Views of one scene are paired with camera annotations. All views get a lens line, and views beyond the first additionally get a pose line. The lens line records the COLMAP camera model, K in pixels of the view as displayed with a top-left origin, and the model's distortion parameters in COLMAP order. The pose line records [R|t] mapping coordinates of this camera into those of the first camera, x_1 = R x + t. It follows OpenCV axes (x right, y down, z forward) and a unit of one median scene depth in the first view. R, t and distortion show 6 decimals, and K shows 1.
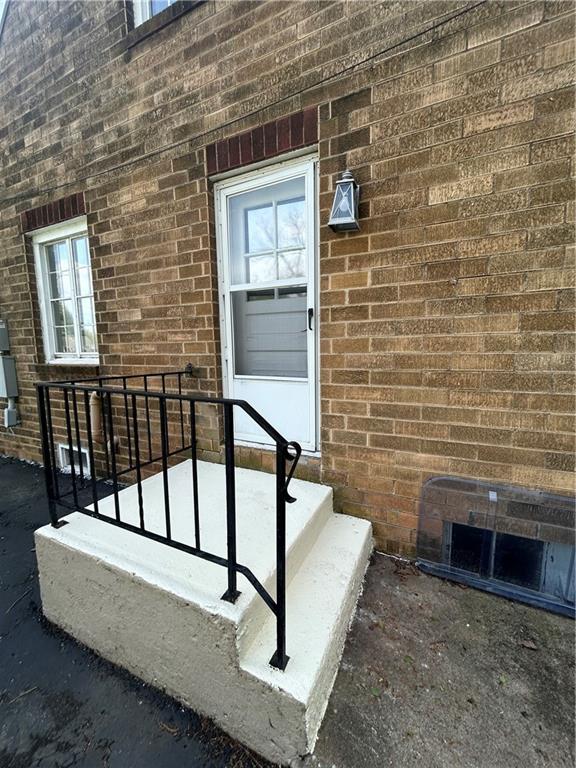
lens RADIAL K [[310.4, 0, 288.0], [0, 310.4, 384.0], [0, 0, 1]] dist [-0.000948, 0.002200]
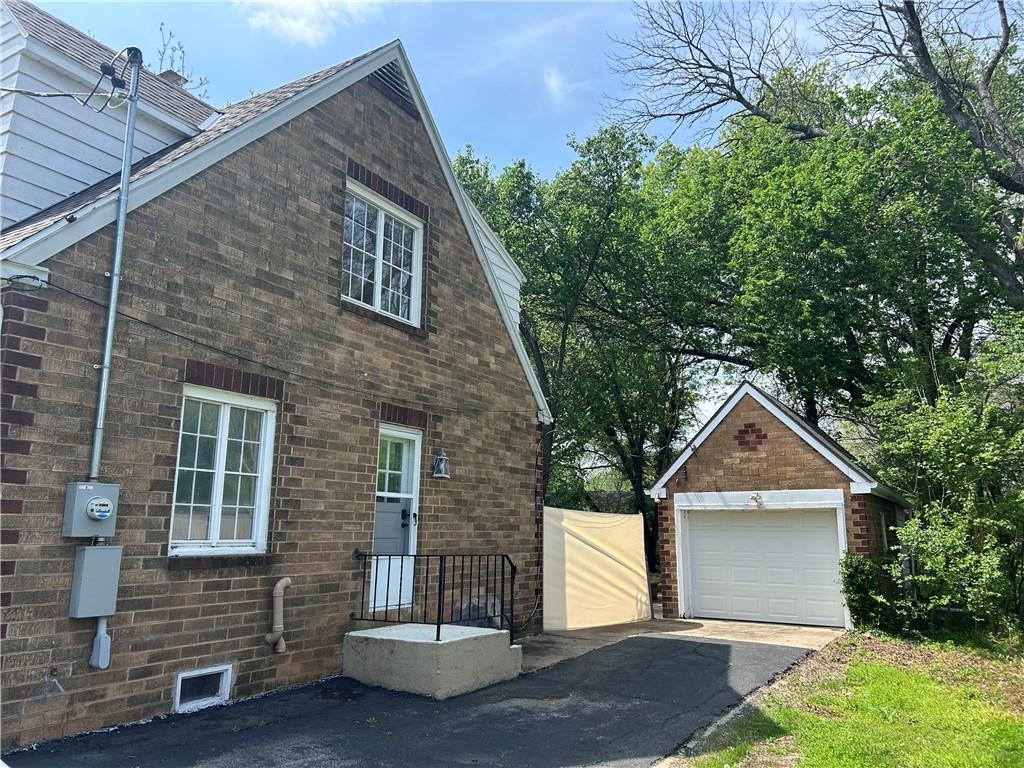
lens RADIAL K [[737.3, 0, 512.0], [0, 737.3, 384.0], [0, 0, 1]] dist [-0.032079, -0.002395]
pose [[0.085536, 0.204189, 0.975187, -3.125943], [0.105469, 0.971420, -0.212651, -0.013978], [-0.990737, 0.121041, 0.061555, 0.111494]]
